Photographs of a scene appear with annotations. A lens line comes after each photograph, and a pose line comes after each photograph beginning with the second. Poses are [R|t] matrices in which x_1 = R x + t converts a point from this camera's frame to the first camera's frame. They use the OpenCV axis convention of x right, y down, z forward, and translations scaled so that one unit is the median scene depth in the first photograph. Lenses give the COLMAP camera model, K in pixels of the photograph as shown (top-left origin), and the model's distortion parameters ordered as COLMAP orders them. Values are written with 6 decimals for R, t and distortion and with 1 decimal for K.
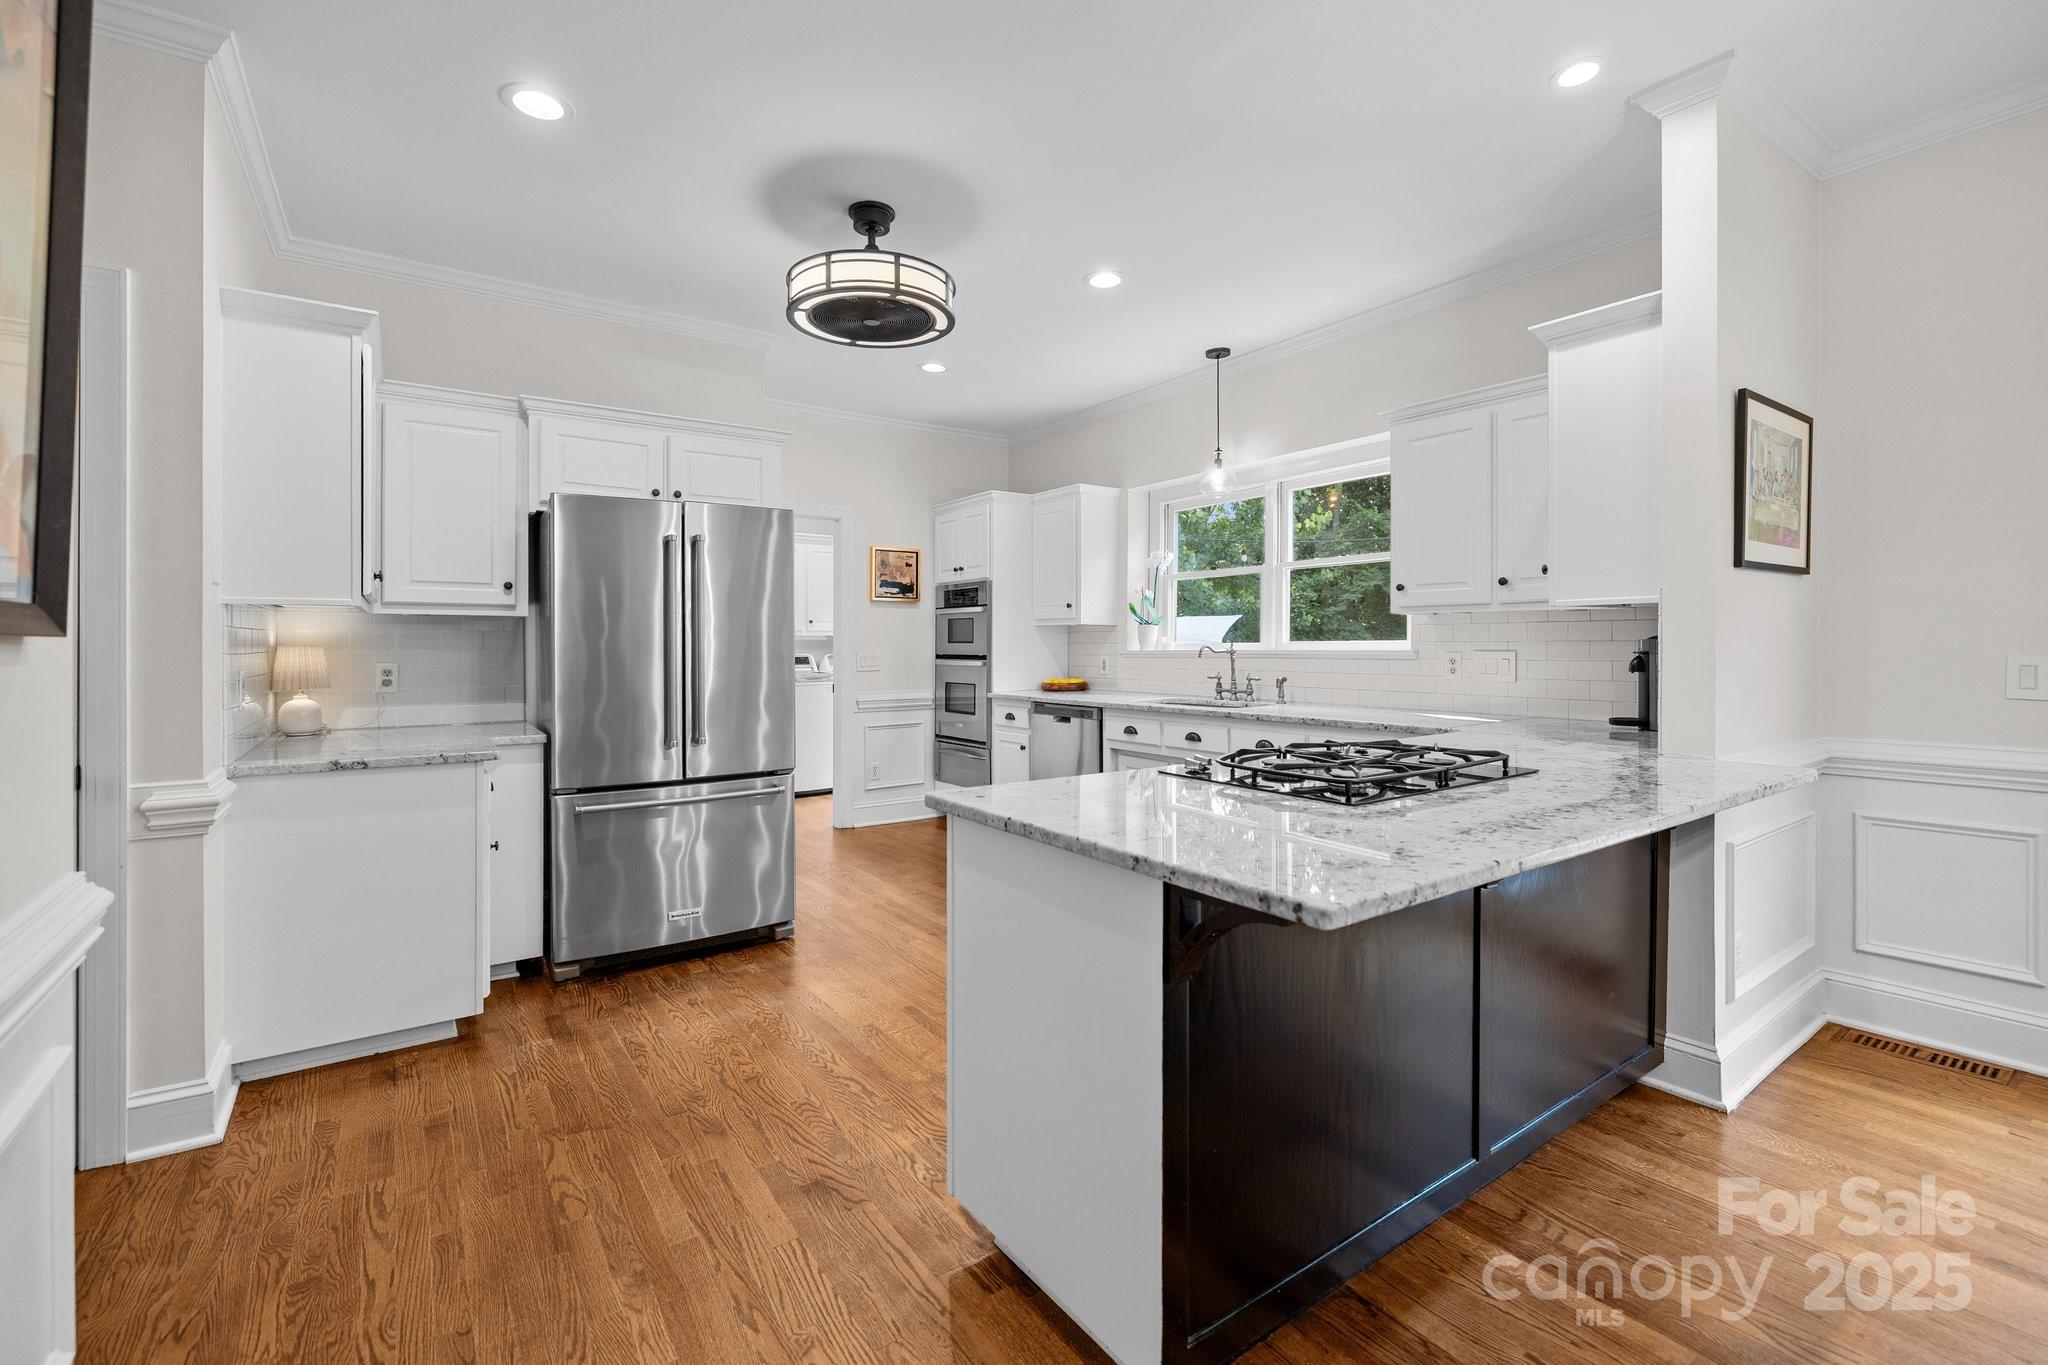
lens RADIAL K [[882.0, 0, 995.5], [0, 882.0, 638.3], [0, 0, 1]] dist [0.000634, -0.000061]
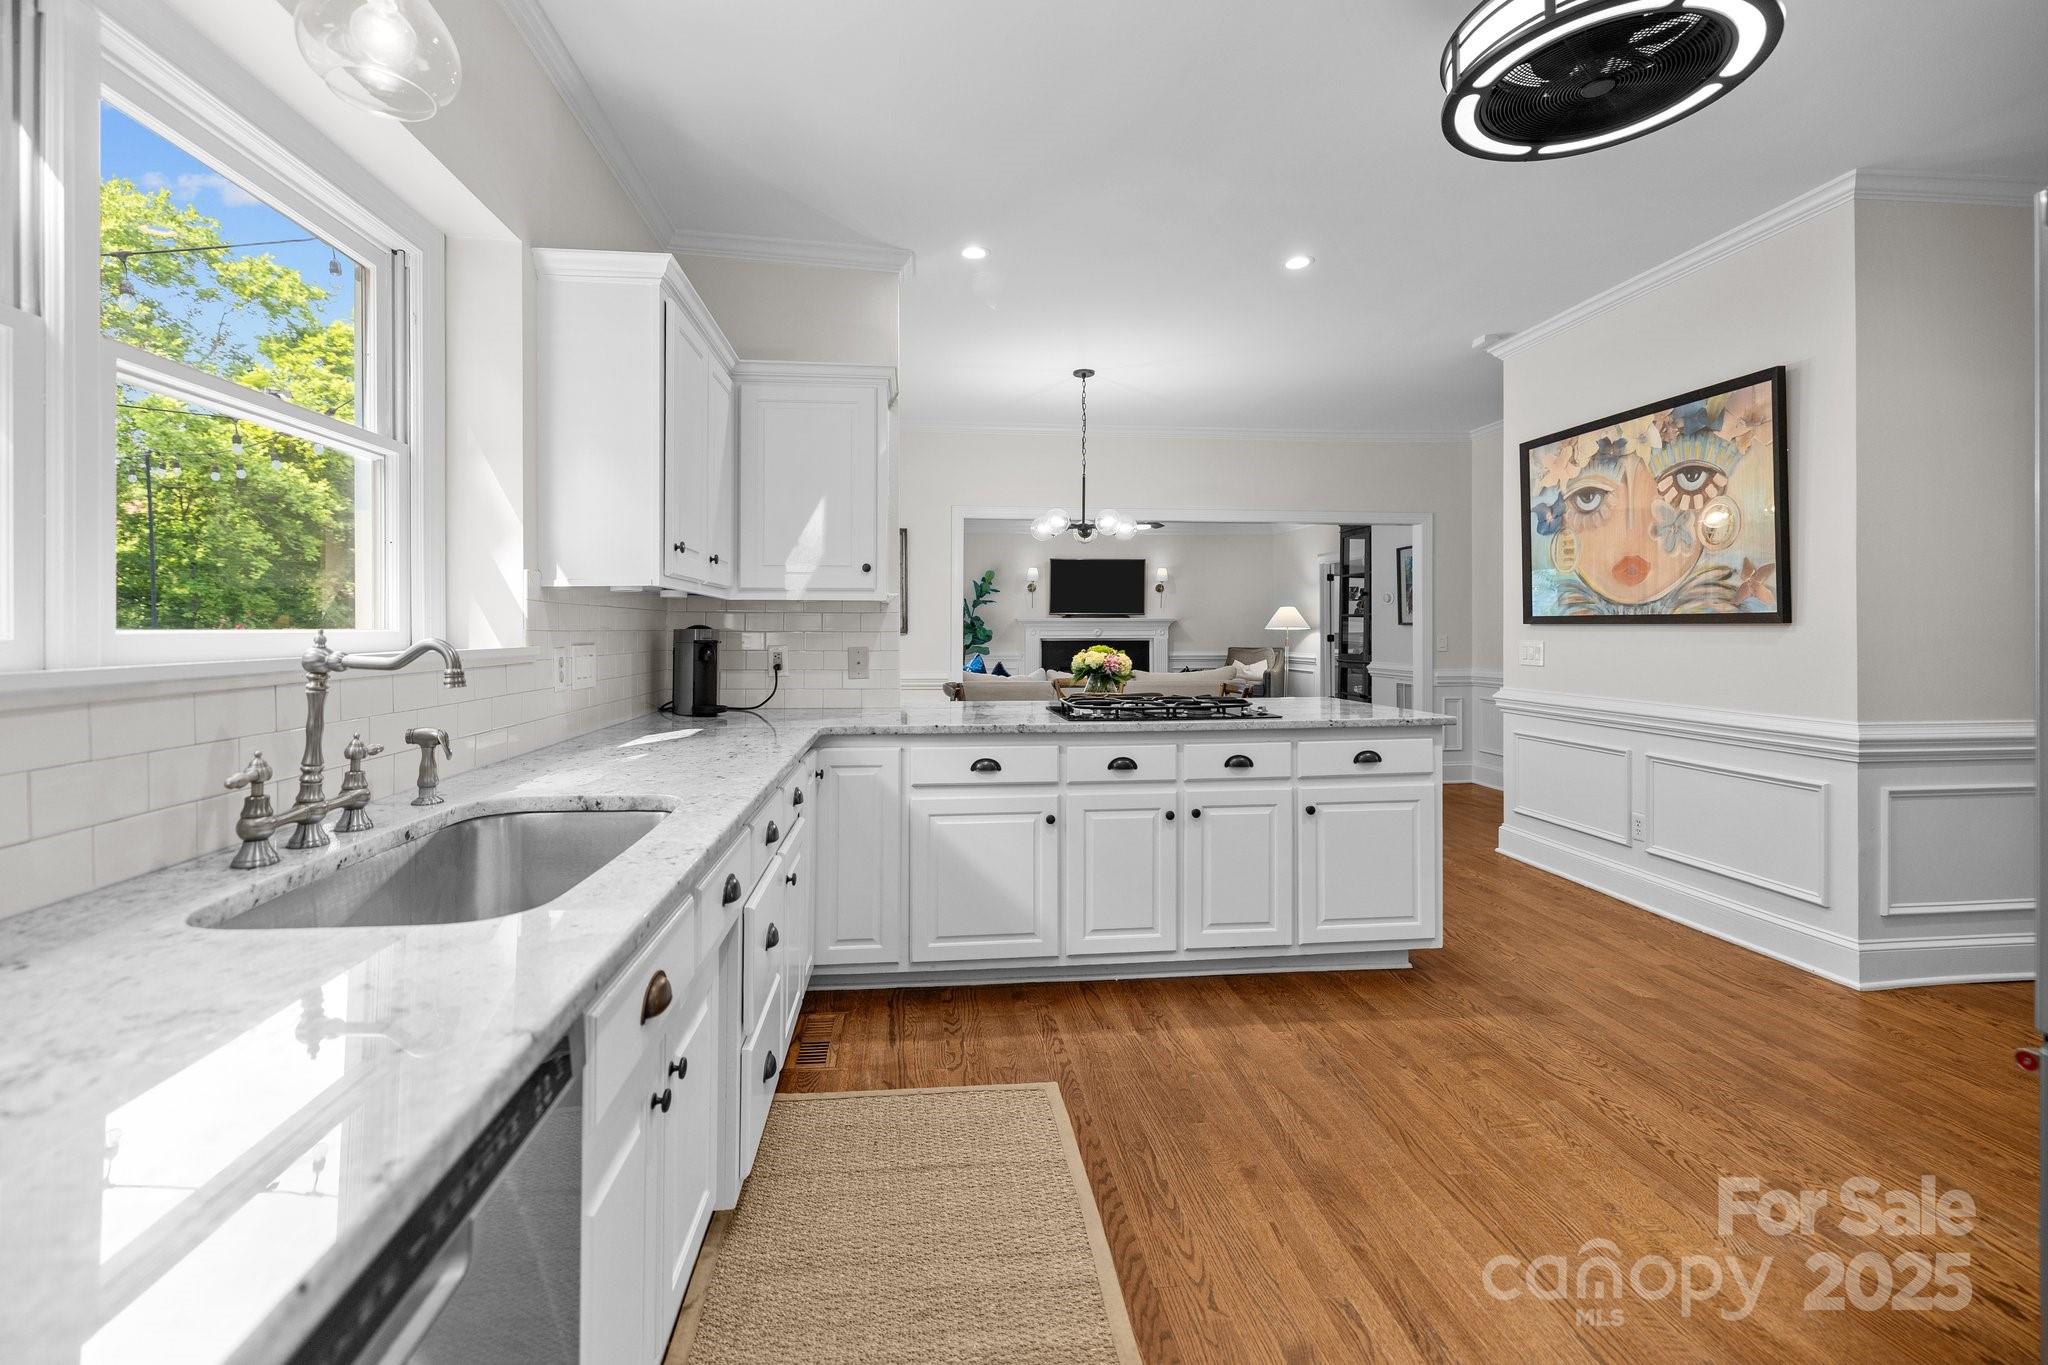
lens RADIAL K [[880.3, 0, 1006.4], [0, 880.3, 622.9], [0, 0, 1]] dist [0.000678, 0.000198]
pose [[-0.884854, 0.008424, 0.465792, -0.043630], [0.002072, 0.999898, -0.014148, 0.006203], [-0.465864, -0.011554, -0.884781, 1.126892]]
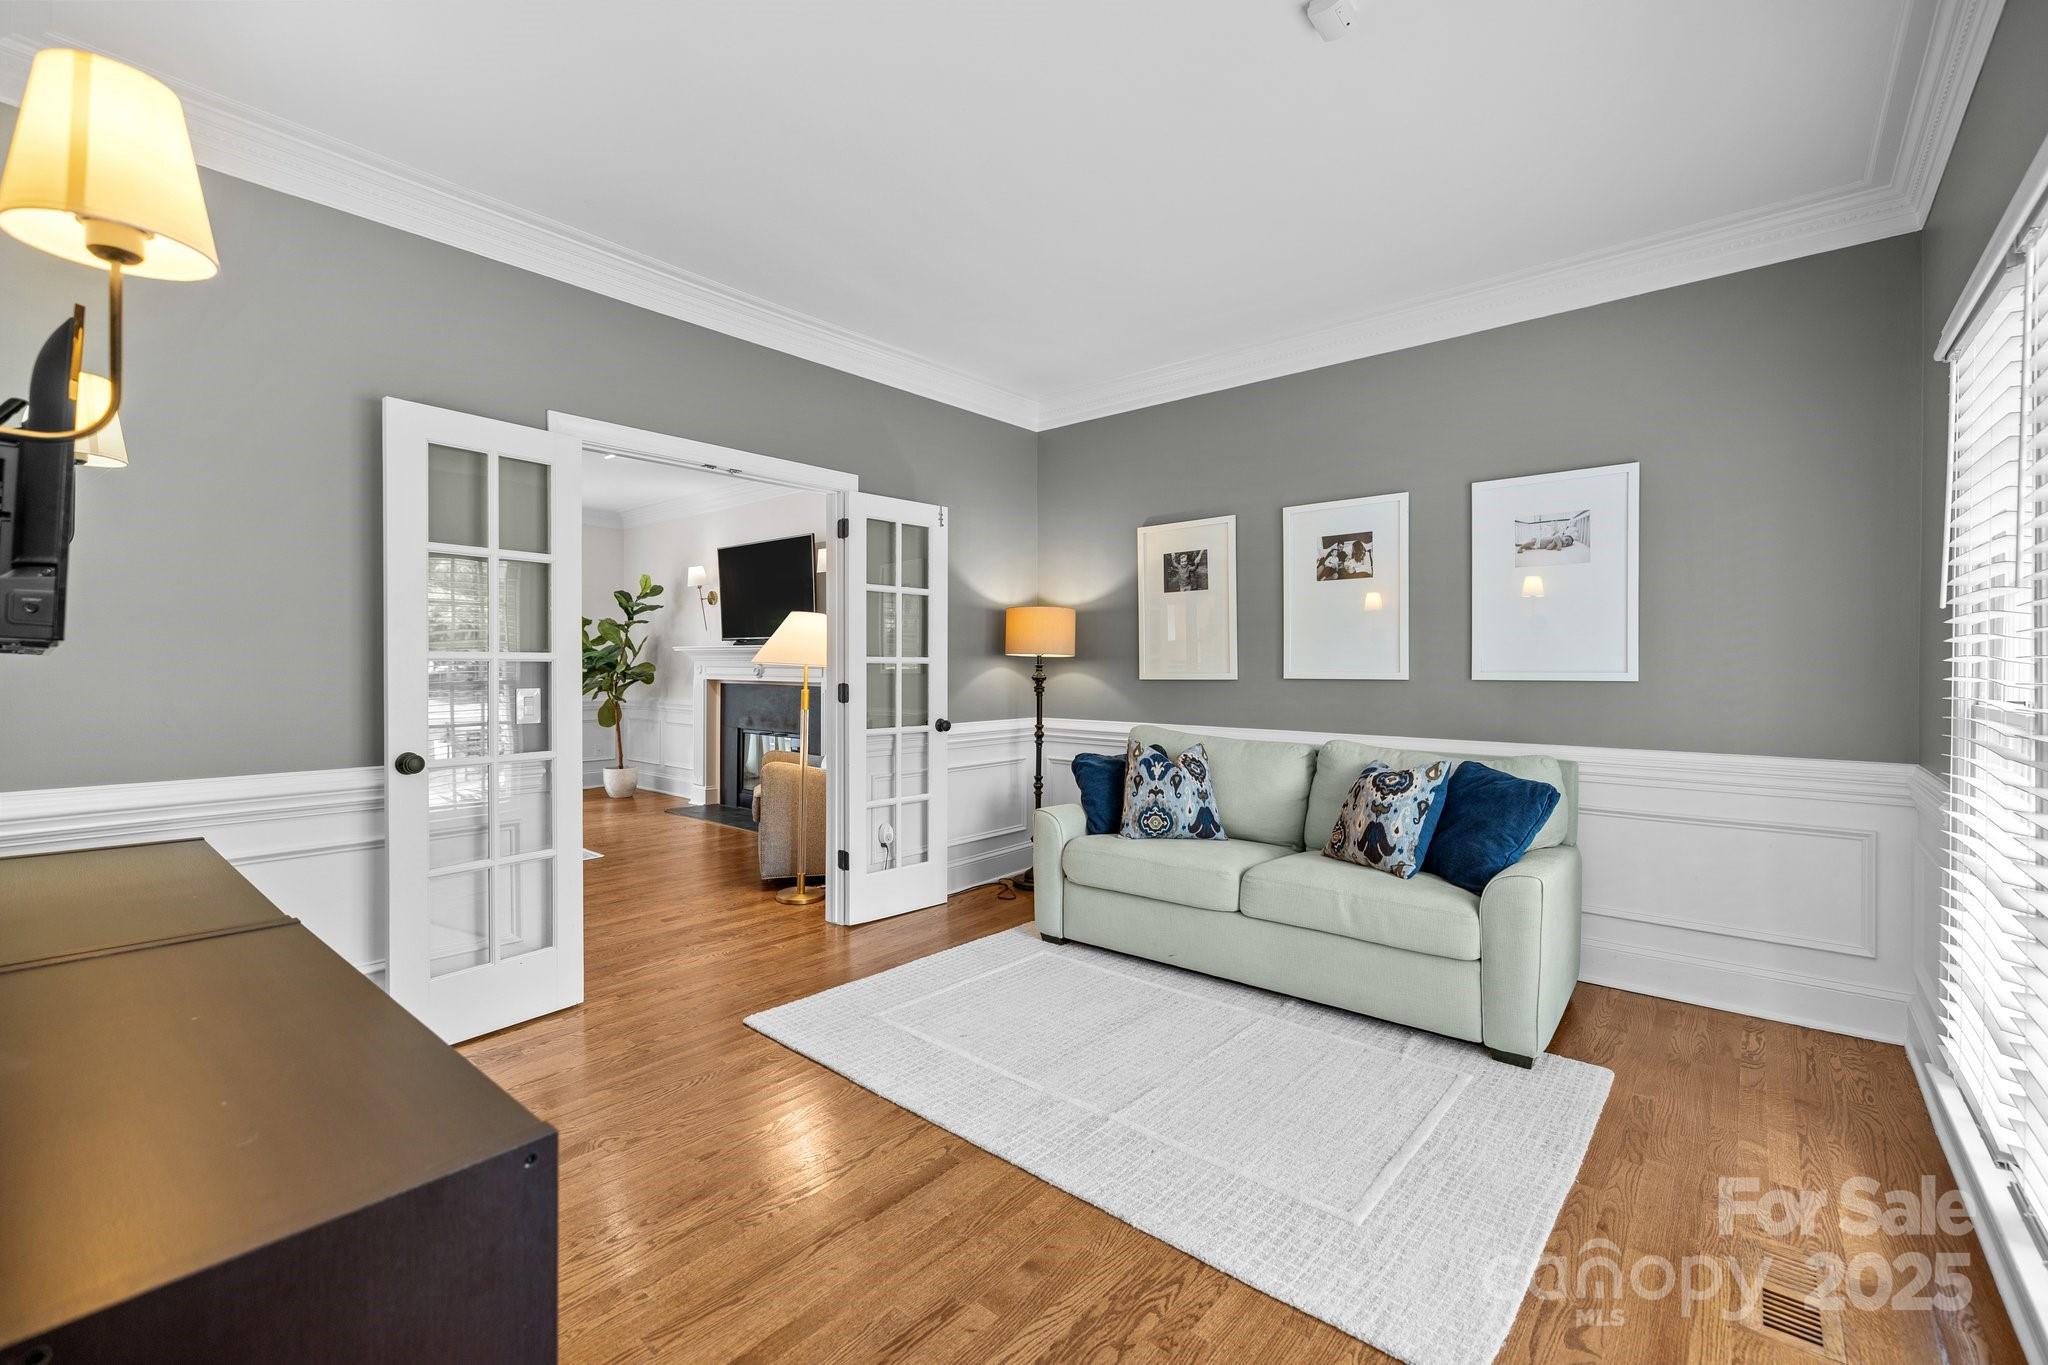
lens RADIAL K [[872.8, 0, 1003.7], [0, 872.8, 669.4], [0, 0, 1]] dist [-0.001442, -0.000449]
pose [[-0.258834, -0.001071, 0.965921, -0.601774], [-0.009383, 0.999955, -0.001406, -0.004741], [-0.965876, -0.009427, -0.258832, -1.315258]]
